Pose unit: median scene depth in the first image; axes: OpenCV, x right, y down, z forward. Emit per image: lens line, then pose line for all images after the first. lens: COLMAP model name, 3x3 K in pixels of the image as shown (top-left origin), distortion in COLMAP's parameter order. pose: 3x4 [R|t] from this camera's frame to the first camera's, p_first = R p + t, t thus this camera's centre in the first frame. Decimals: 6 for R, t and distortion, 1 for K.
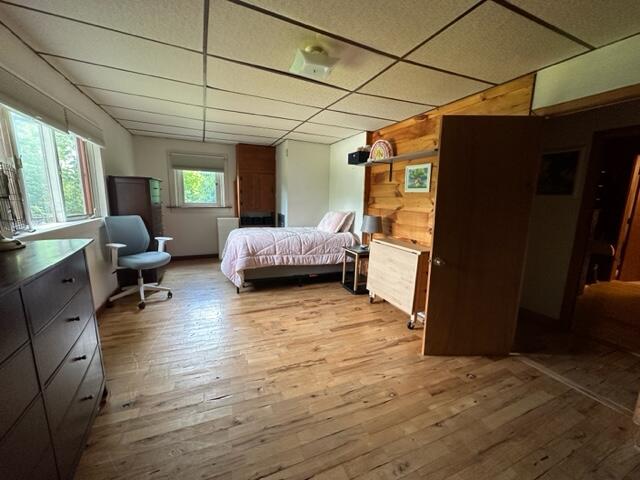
lens RADIAL K [[256.0, 0, 319.6], [0, 256.0, 239.7], [0, 0, 1]] dist [-0.001648, 0.000420]
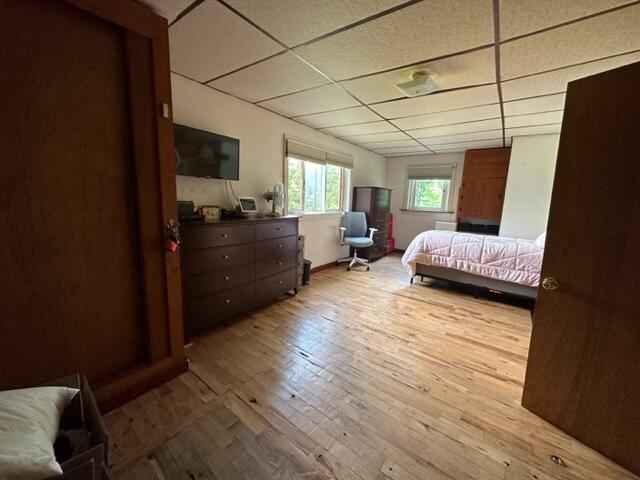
lens RADIAL K [[256.0, 0, 320.5], [0, 256.0, 241.2], [0, 0, 1]] dist [-0.001648, 0.000420]
pose [[0.489719, 0.136482, -0.861132, 0.509205], [-0.163963, 0.984466, 0.062786, 0.019339], [0.856325, 0.110446, 0.504490, 0.045100]]
